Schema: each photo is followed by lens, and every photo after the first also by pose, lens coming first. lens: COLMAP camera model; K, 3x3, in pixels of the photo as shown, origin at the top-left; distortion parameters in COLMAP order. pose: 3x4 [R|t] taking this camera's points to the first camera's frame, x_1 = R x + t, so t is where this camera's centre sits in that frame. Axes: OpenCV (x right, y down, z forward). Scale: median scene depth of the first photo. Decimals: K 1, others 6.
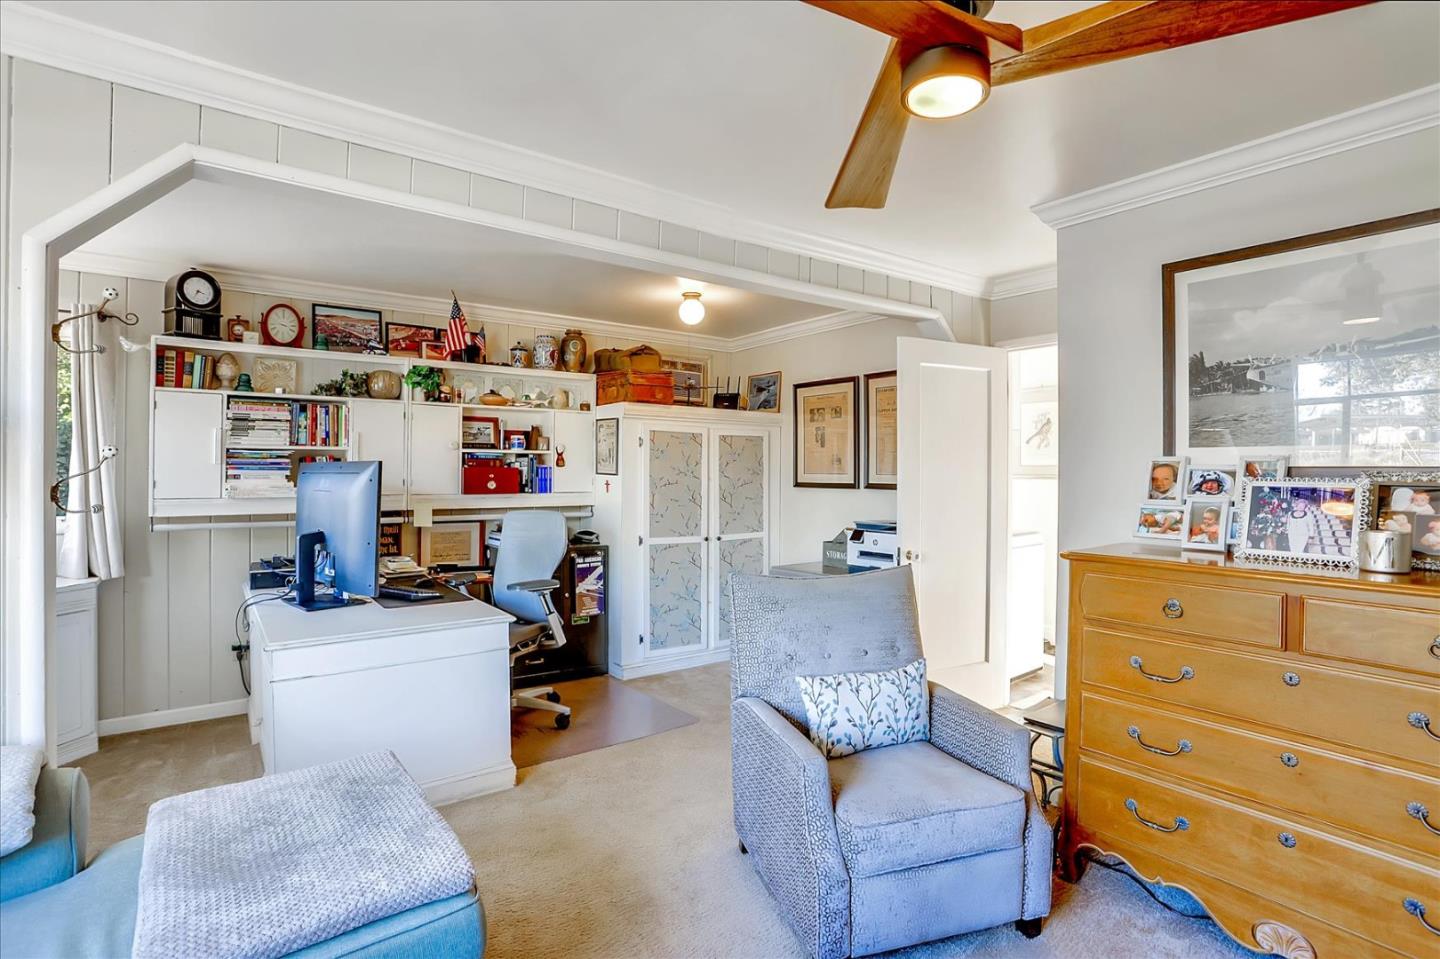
lens RADIAL K [[717.5, 0, 719.1], [0, 717.5, 479.5], [0, 0, 1]] dist [-0.017311, 0.004897]
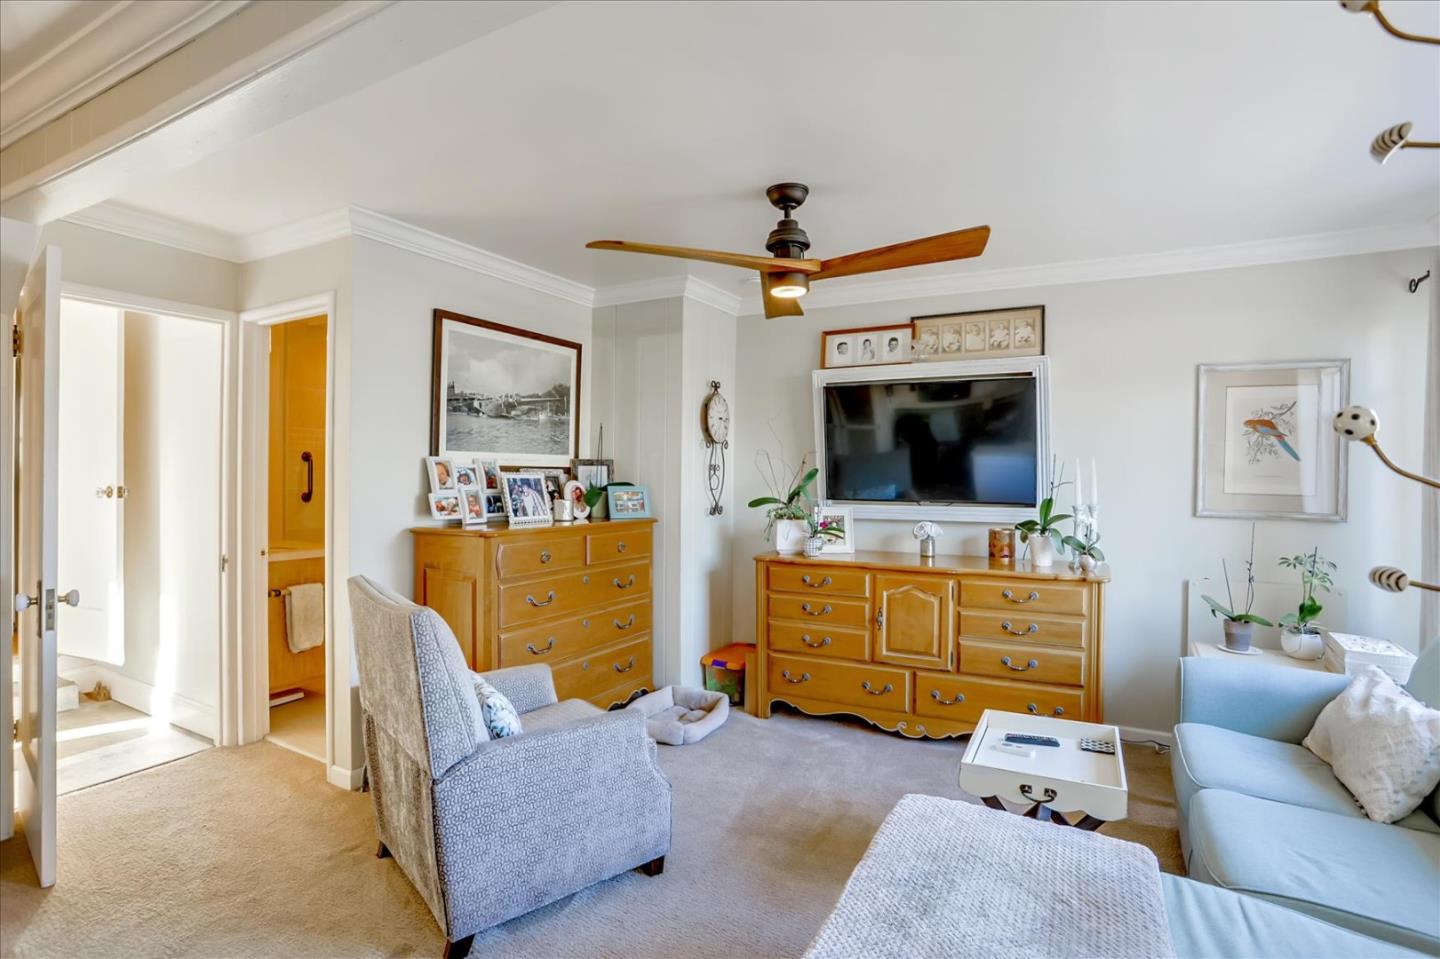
lens RADIAL K [[717.5, 0, 718.5], [0, 717.5, 473.9], [0, 0, 1]] dist [-0.017311, 0.004897]
pose [[-0.412158, -0.006420, 0.911090, -0.803780], [0.000530, 0.999973, 0.007286, -0.010360], [-0.911112, 0.003486, -0.412143, 1.108365]]
